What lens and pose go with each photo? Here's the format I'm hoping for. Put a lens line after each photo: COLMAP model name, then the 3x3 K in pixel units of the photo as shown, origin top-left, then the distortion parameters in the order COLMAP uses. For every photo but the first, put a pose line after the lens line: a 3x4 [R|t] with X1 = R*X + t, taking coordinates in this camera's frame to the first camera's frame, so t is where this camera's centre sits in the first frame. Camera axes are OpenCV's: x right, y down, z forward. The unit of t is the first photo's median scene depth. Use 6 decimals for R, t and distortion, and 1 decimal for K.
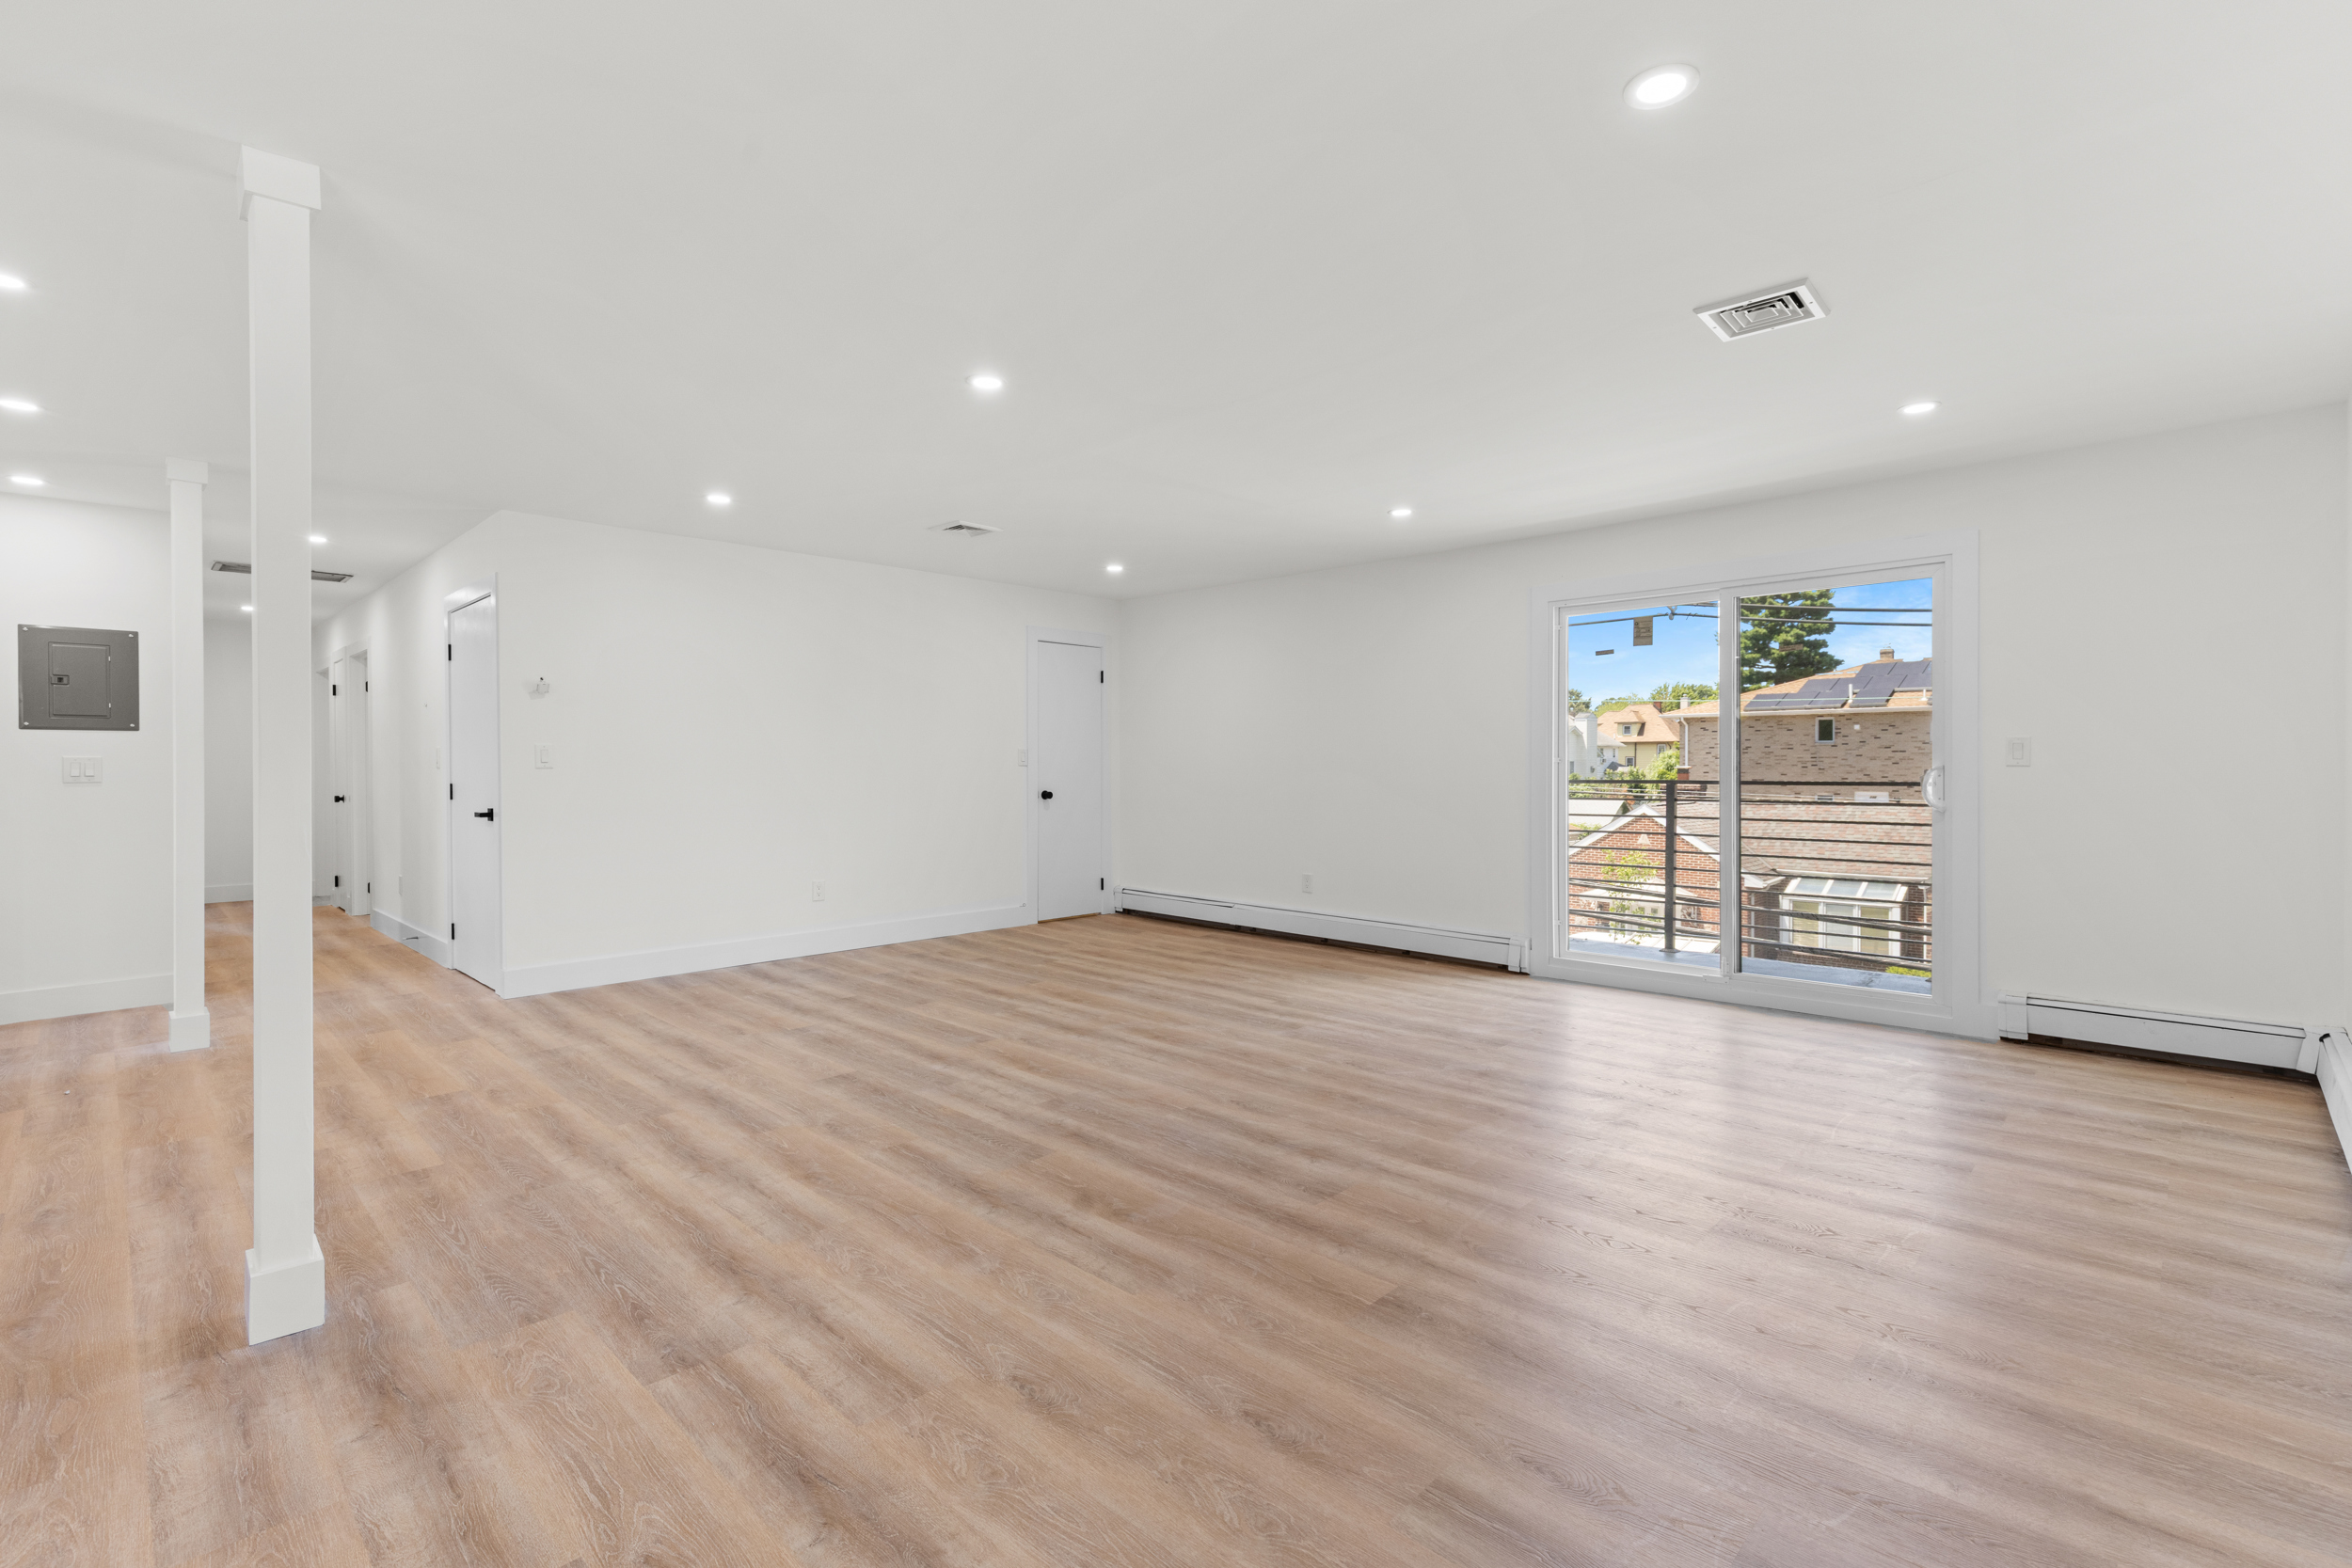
lens RADIAL K [[1057.3, 0, 1176.6], [0, 1057.3, 776.7], [0, 0, 1]] dist [0.008050, -0.000035]
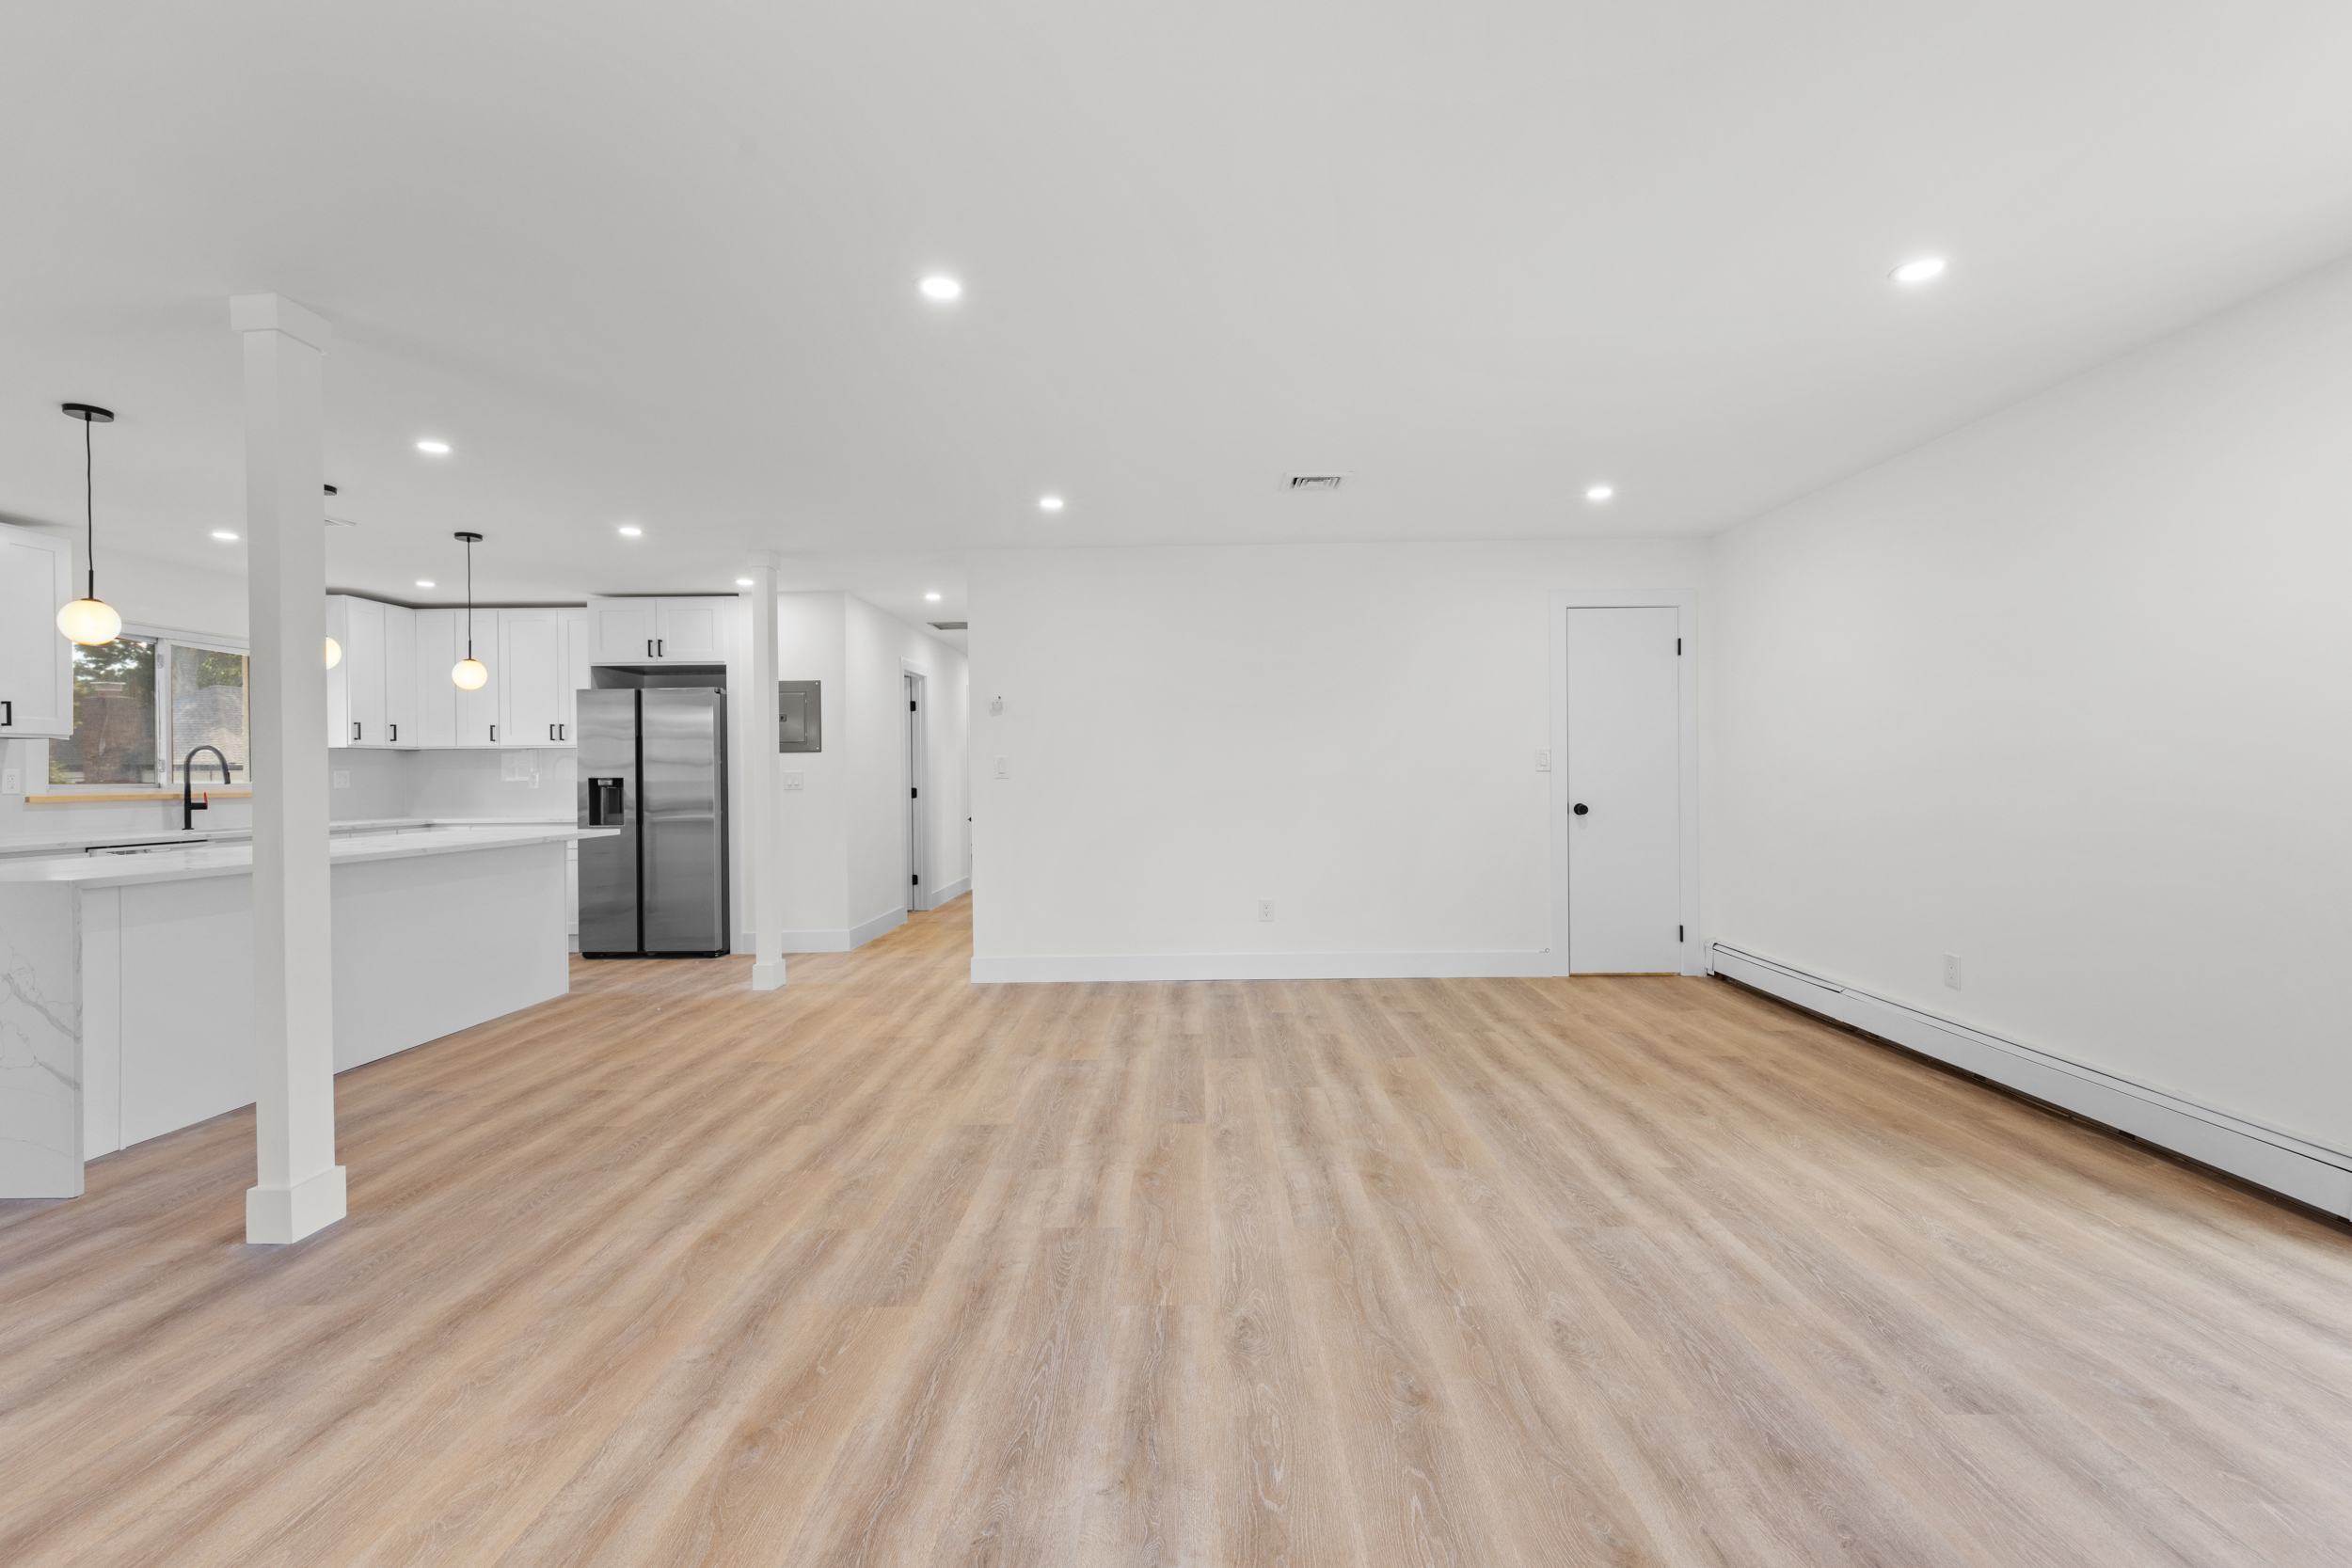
lens RADIAL K [[1057.3, 0, 1175.4], [0, 1057.3, 786.2], [0, 0, 1]] dist [0.008050, -0.000035]
pose [[0.689382, 0.002812, -0.724392, 0.442571], [0.001331, 0.999986, 0.005149, -0.007521], [0.724397, -0.004513, 0.689369, 0.511998]]
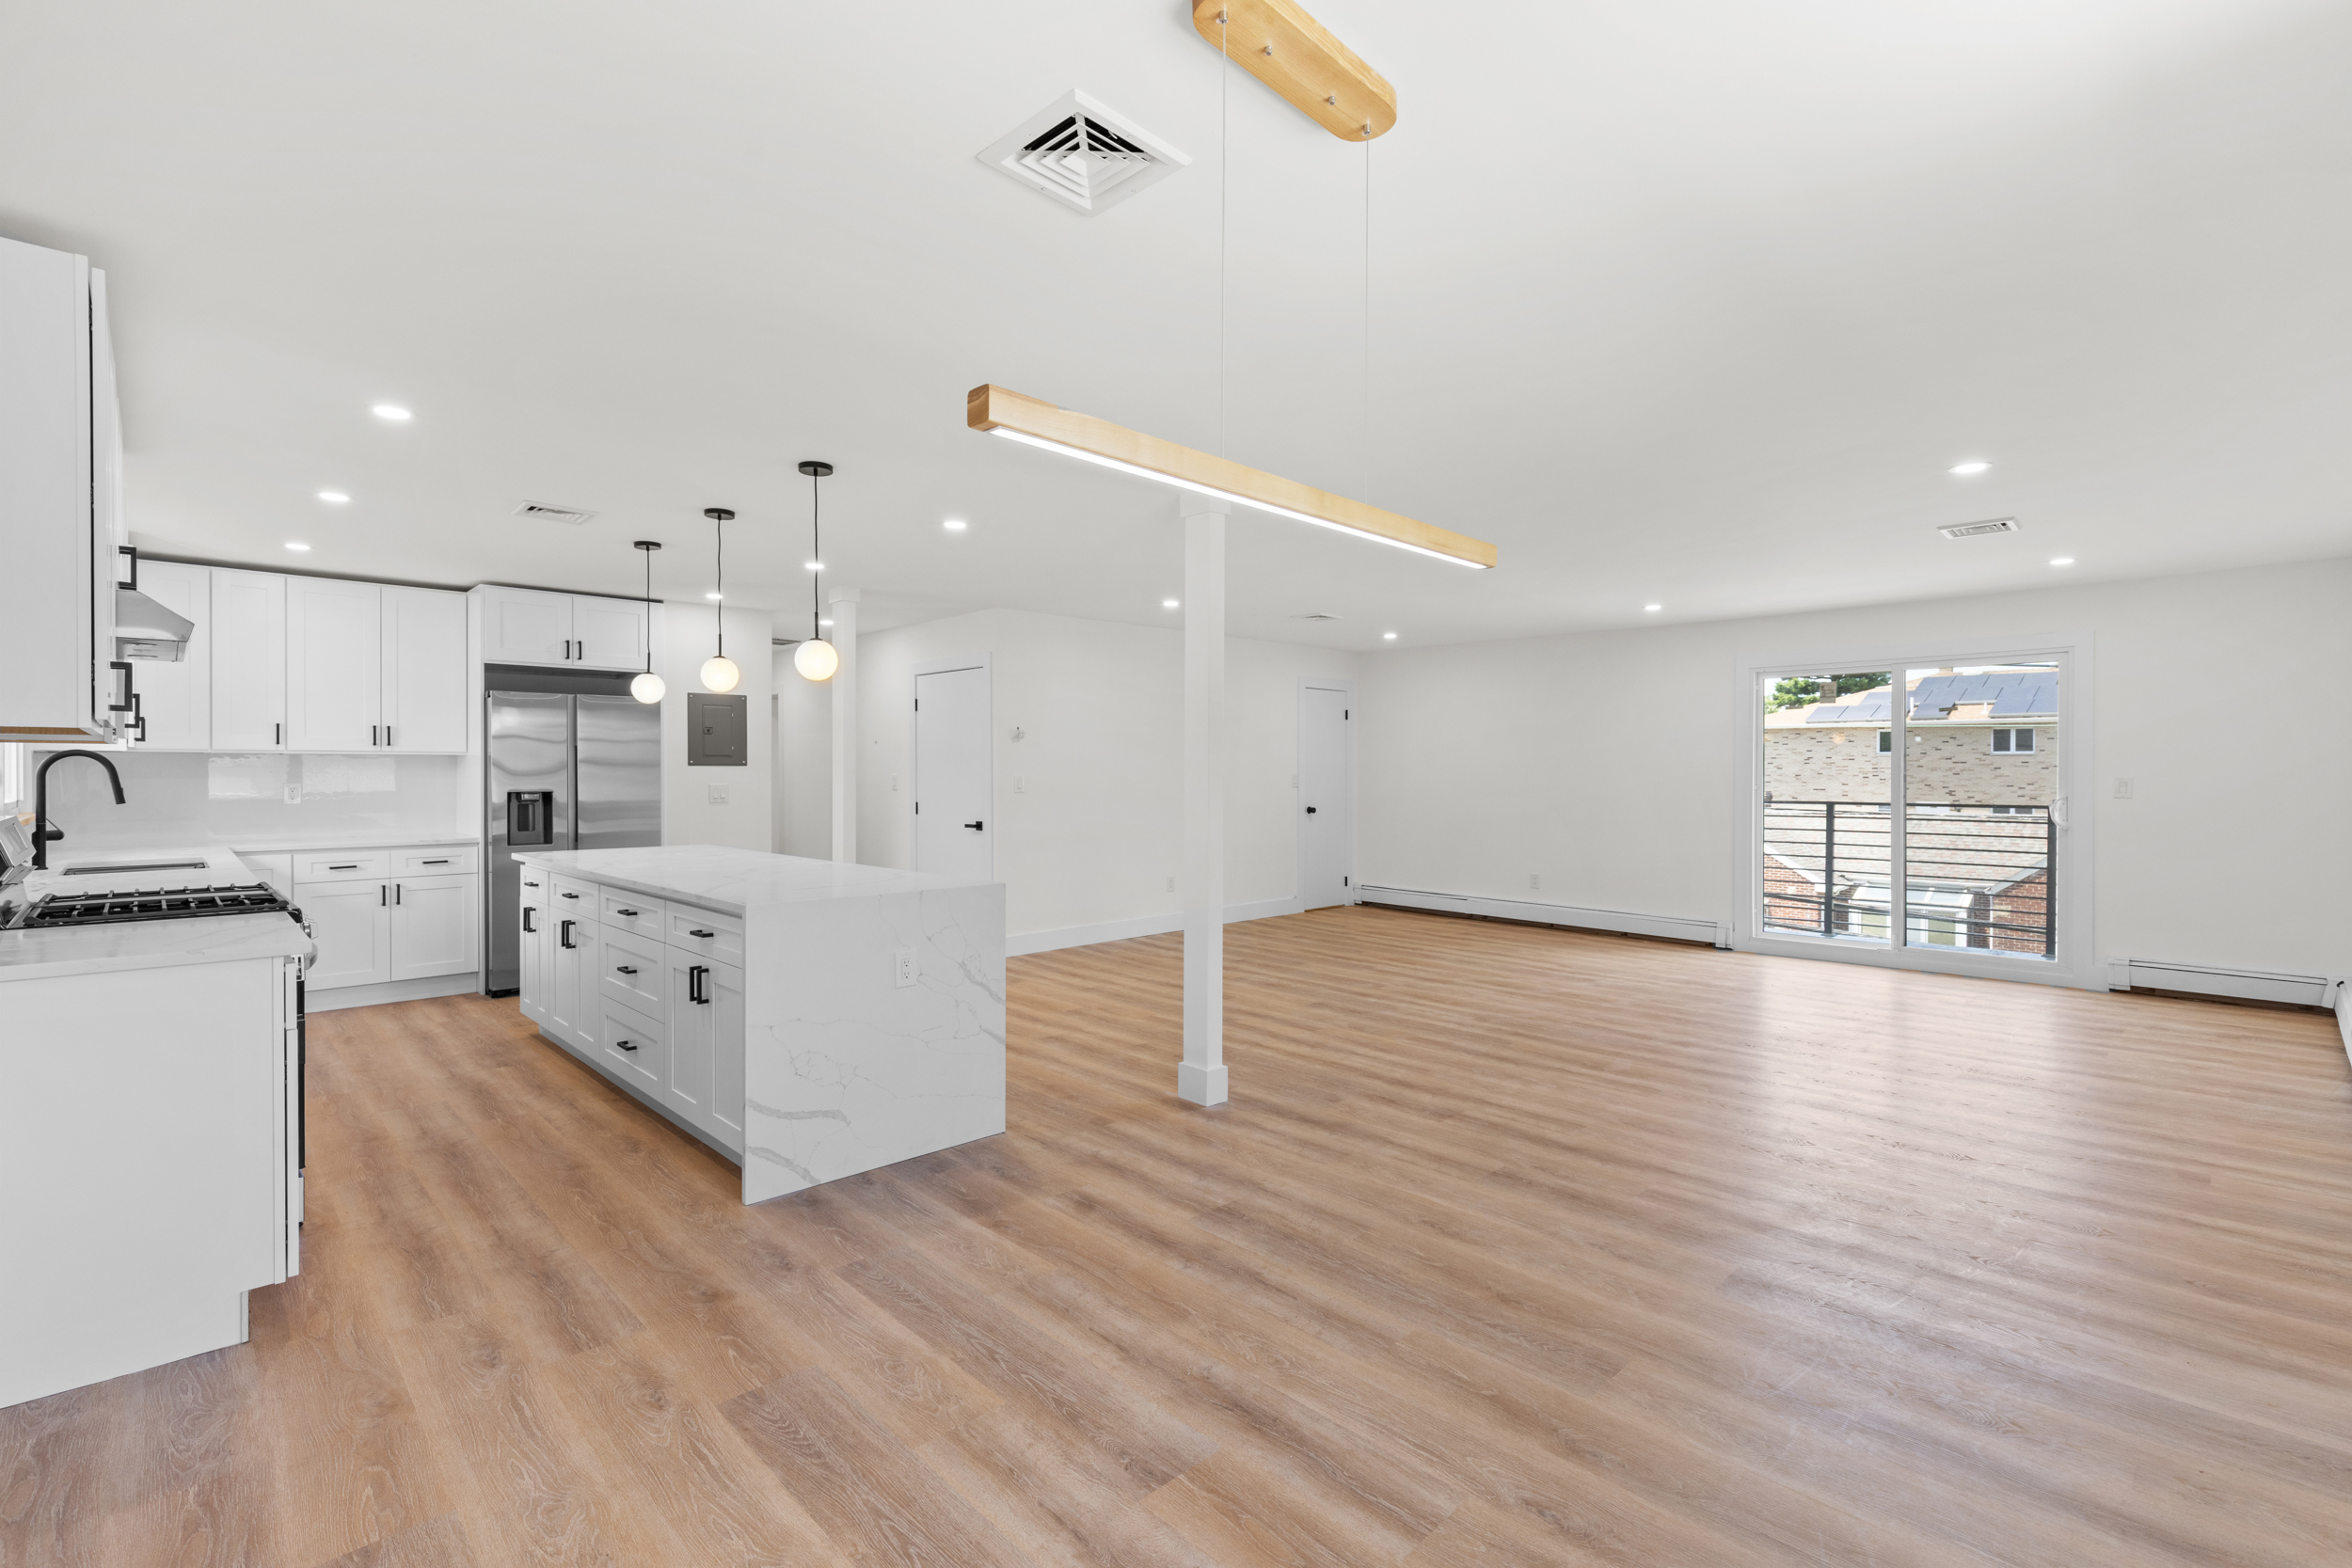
lens RADIAL K [[1057.3, 0, 1177.5], [0, 1057.3, 781.5], [0, 0, 1]] dist [0.008050, -0.000035]
pose [[0.999588, 0.003060, -0.028525, -0.478106], [-0.003063, 0.999995, -0.000065, -0.031076], [0.028525, 0.000152, 0.999593, -0.507308]]
